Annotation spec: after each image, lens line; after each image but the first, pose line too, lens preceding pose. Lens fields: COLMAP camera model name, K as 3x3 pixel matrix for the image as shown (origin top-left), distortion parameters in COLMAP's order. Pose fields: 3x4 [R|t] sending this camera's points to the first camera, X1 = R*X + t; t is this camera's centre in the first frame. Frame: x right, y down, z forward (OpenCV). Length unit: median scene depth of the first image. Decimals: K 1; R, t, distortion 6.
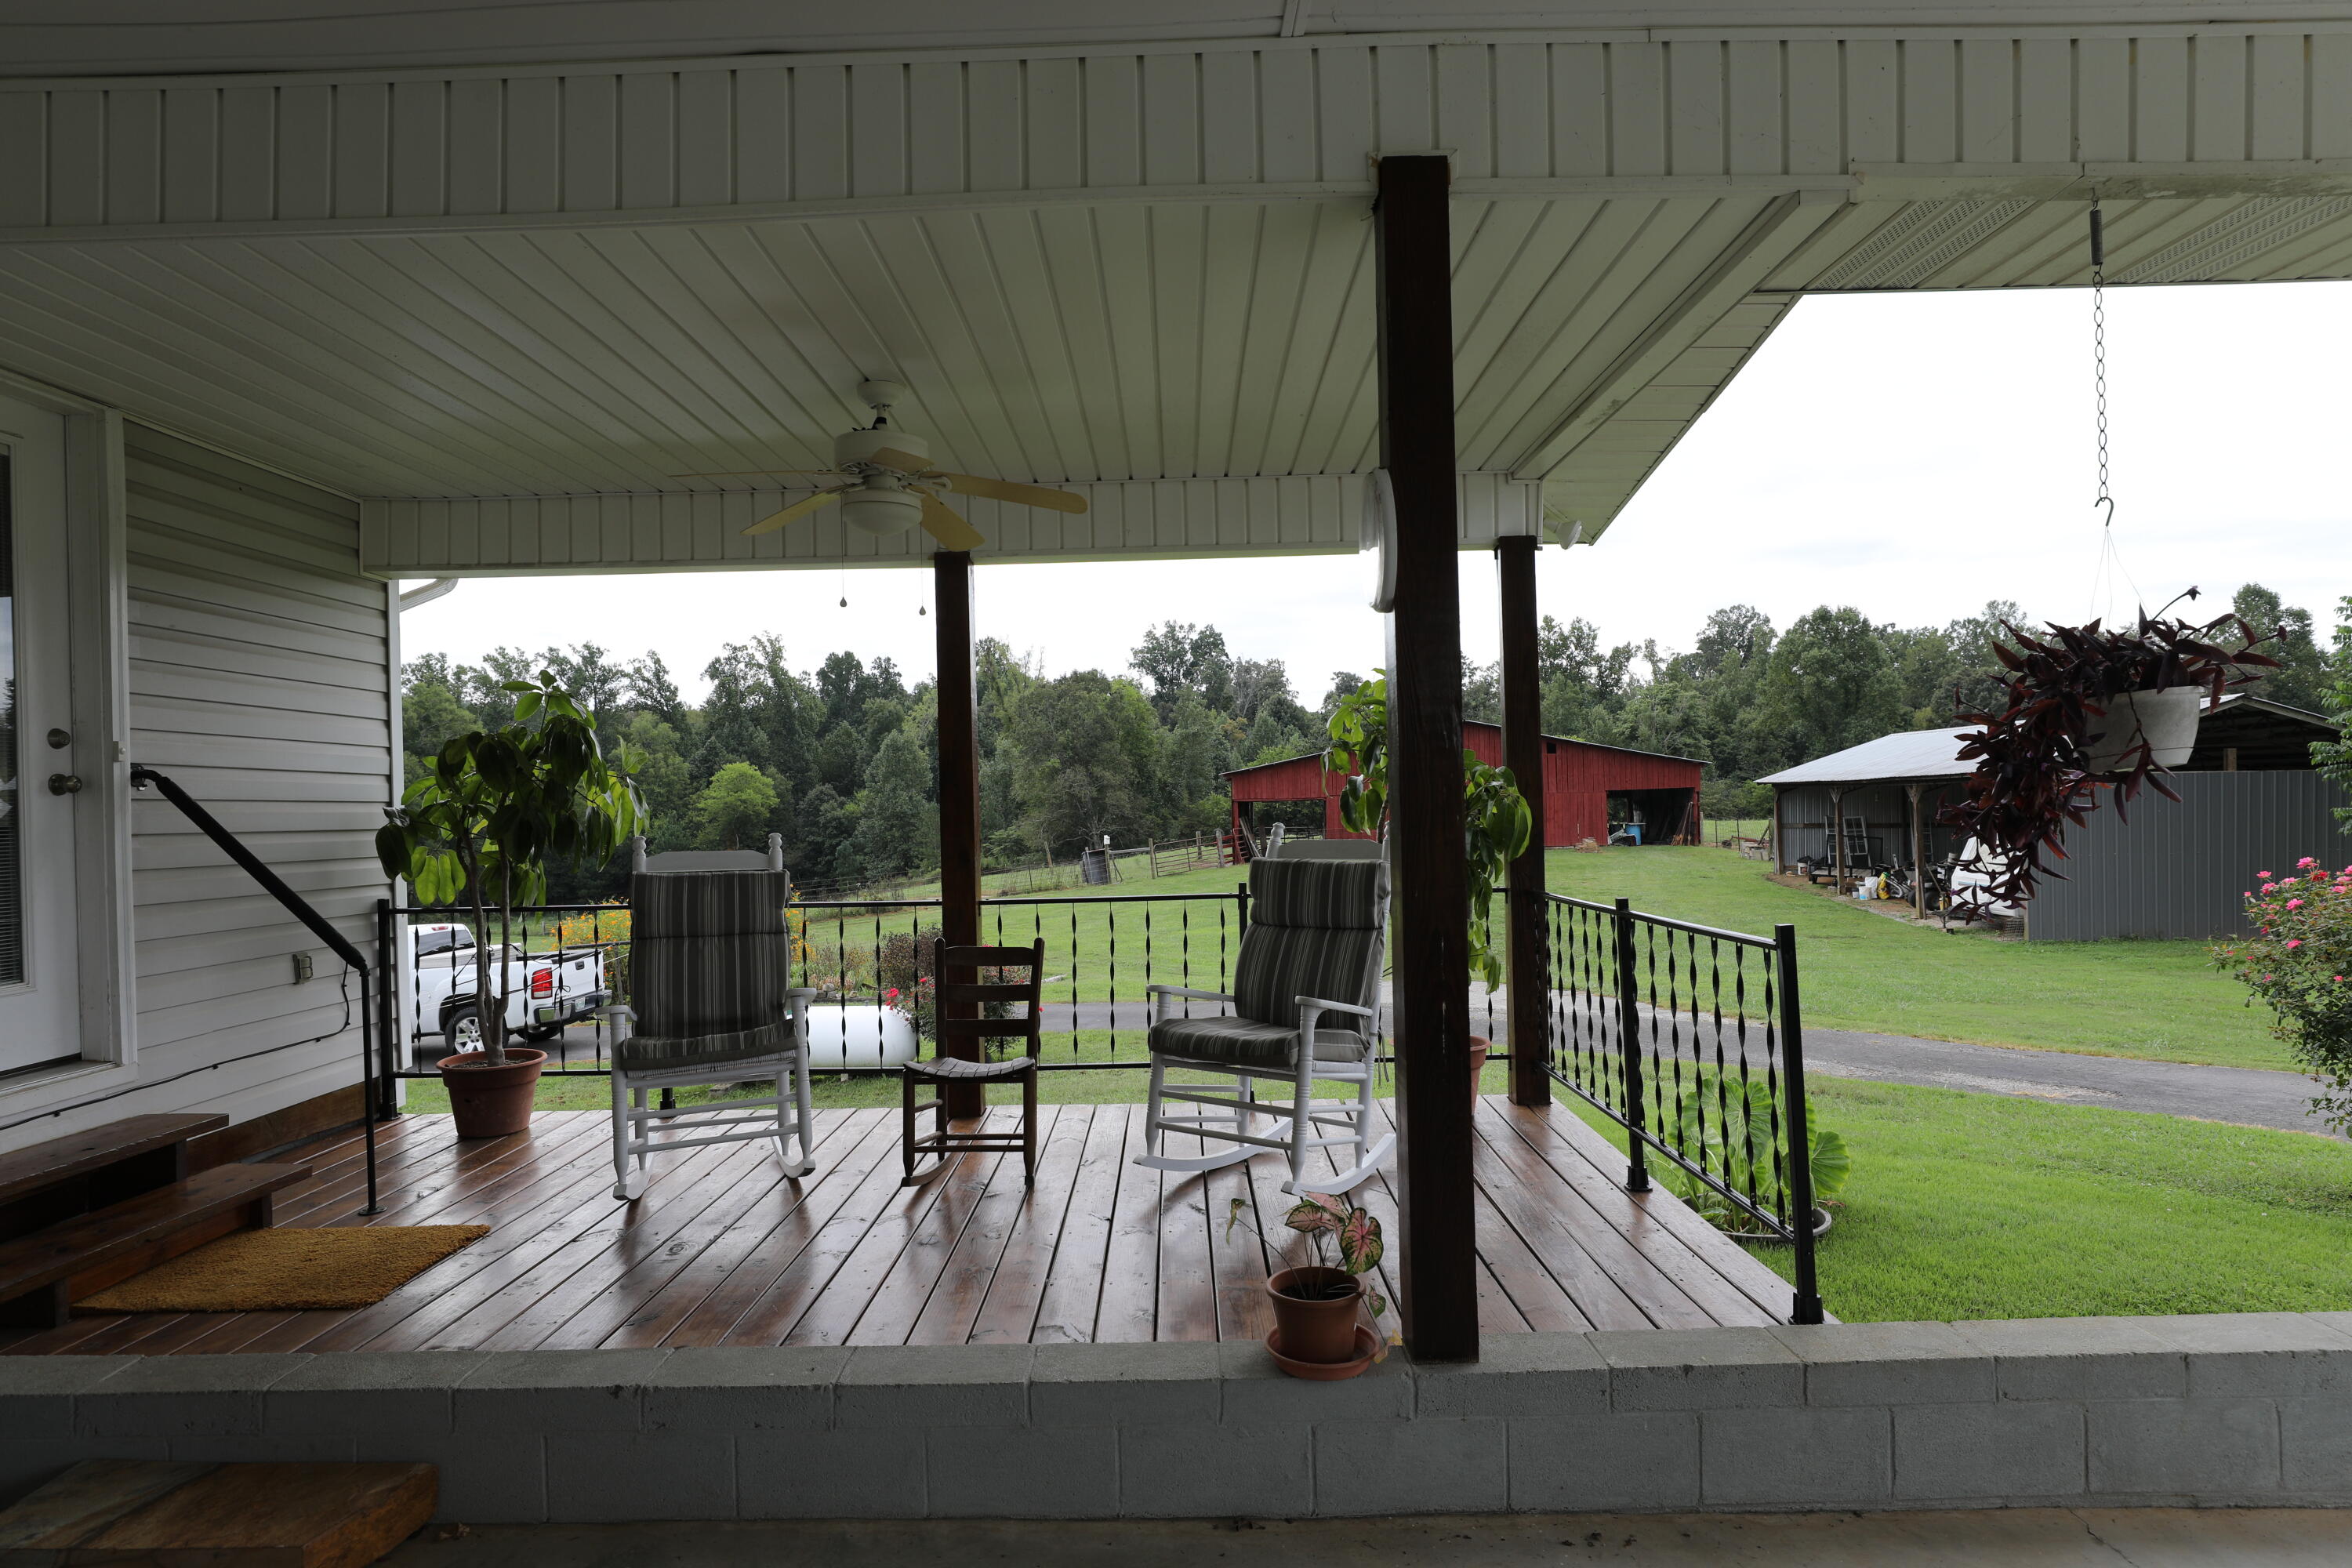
lens RADIAL K [[1285.3, 0, 1159.4], [0, 1285.3, 786.5], [0, 0, 1]] dist [-0.031583, 0.000278]
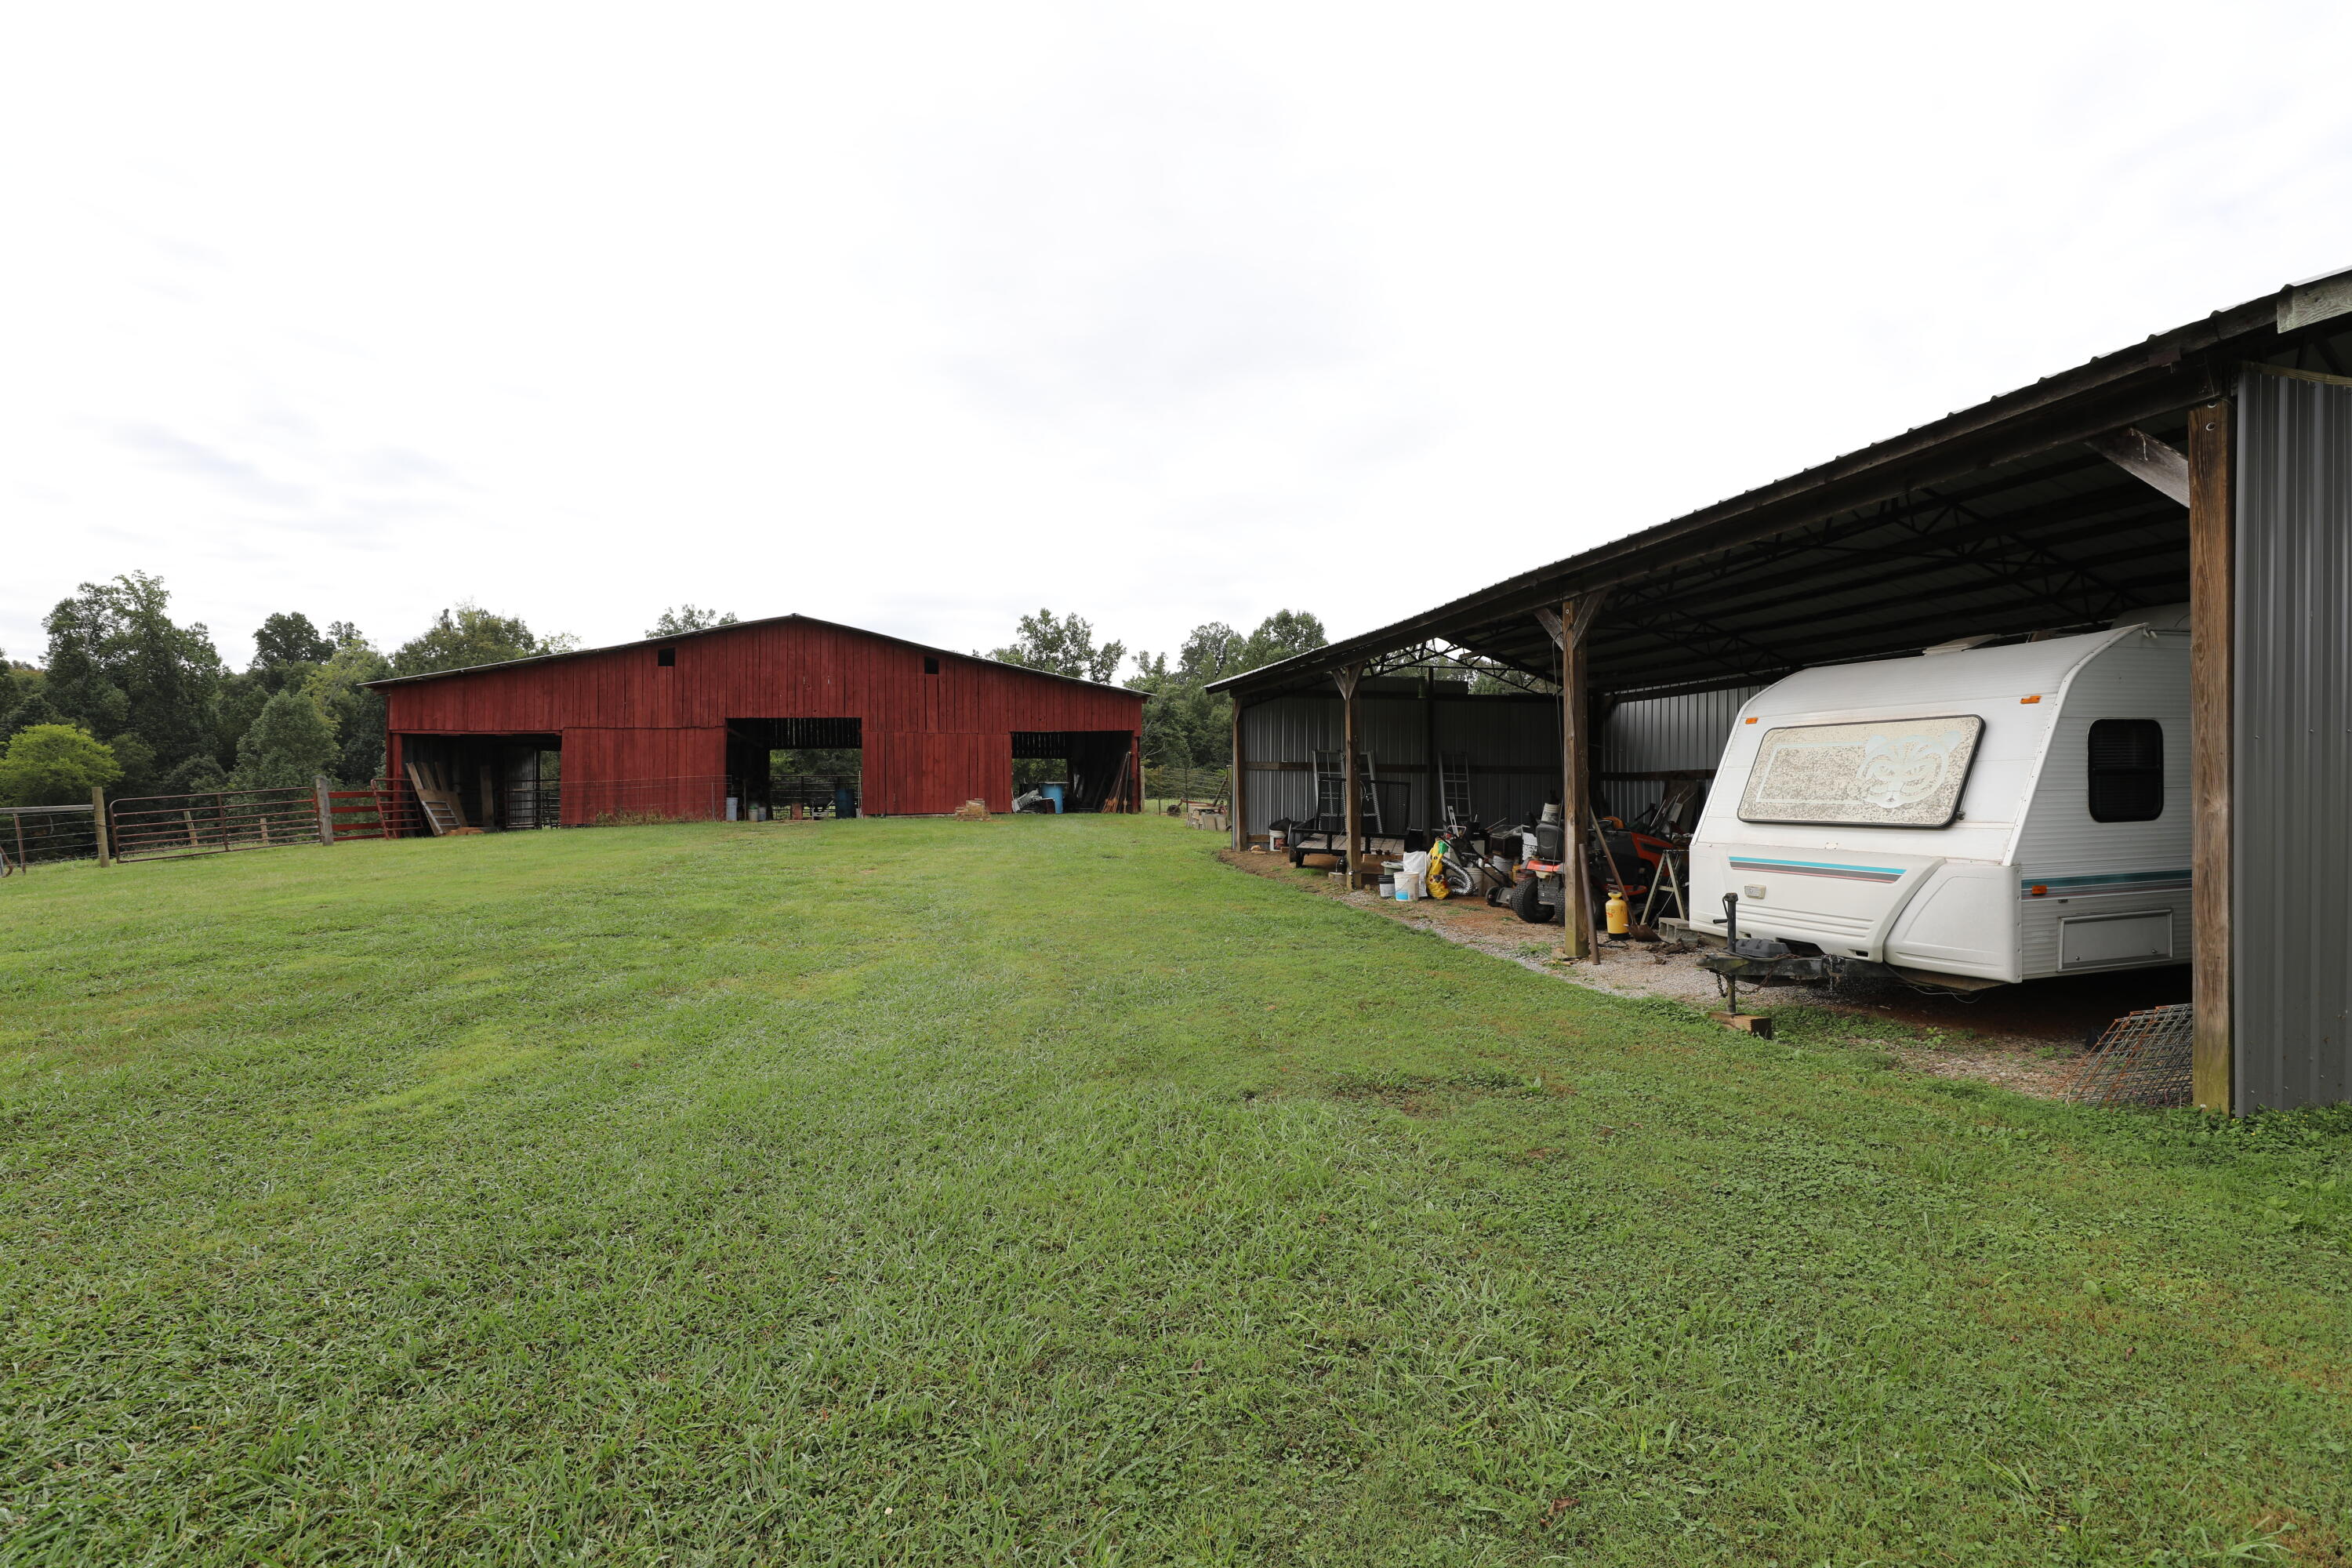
lens RADIAL K [[1068.7, 0, 1170.1], [0, 1068.7, 792.0], [0, 0, 1]] dist [-0.045689, 0.013744]
pose [[0.928189, 0.014153, 0.371840, 0.096302], [-0.015863, 0.999873, 0.001539, 0.014572], [-0.371771, -0.007327, 0.928295, 0.196085]]
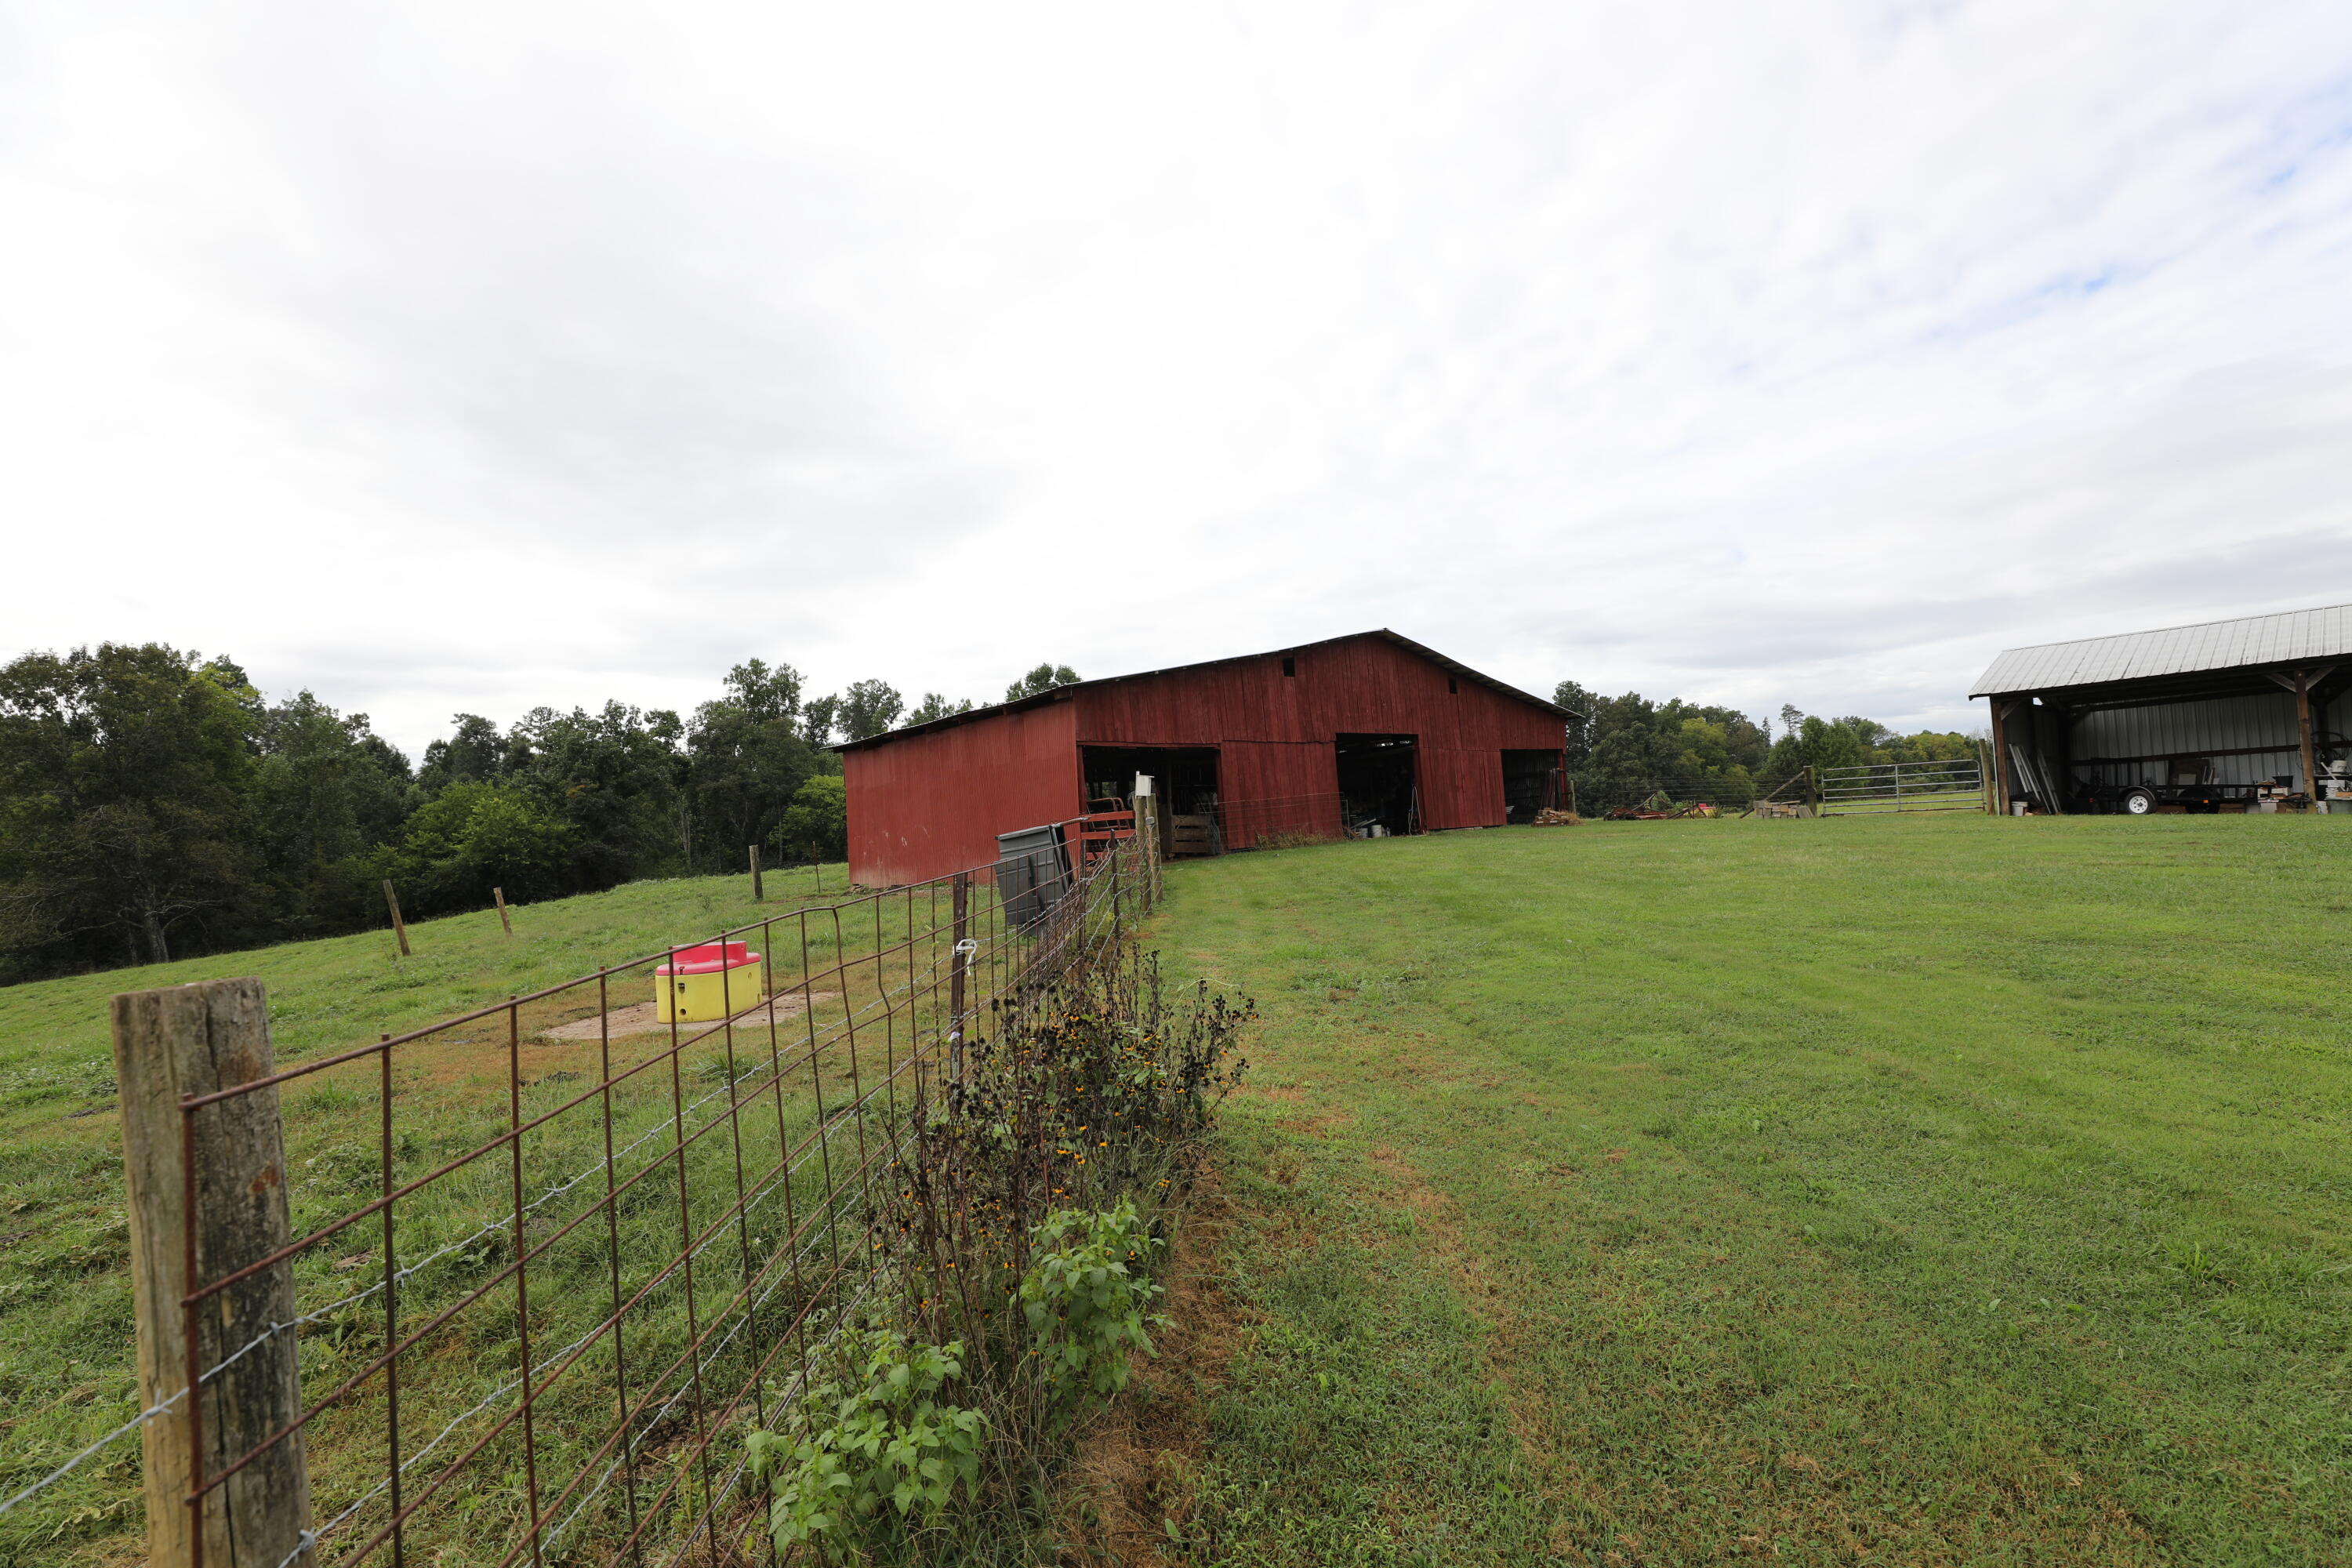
lens RADIAL K [[1068.7, 0, 1170.1], [0, 1068.7, 792.0], [0, 0, 1]] dist [-0.045689, 0.013744]
pose [[0.663899, 0.018649, 0.747590, -0.098009], [0.035323, 0.997791, -0.056260, 0.024036], [-0.746988, 0.063758, 0.661774, 0.326617]]
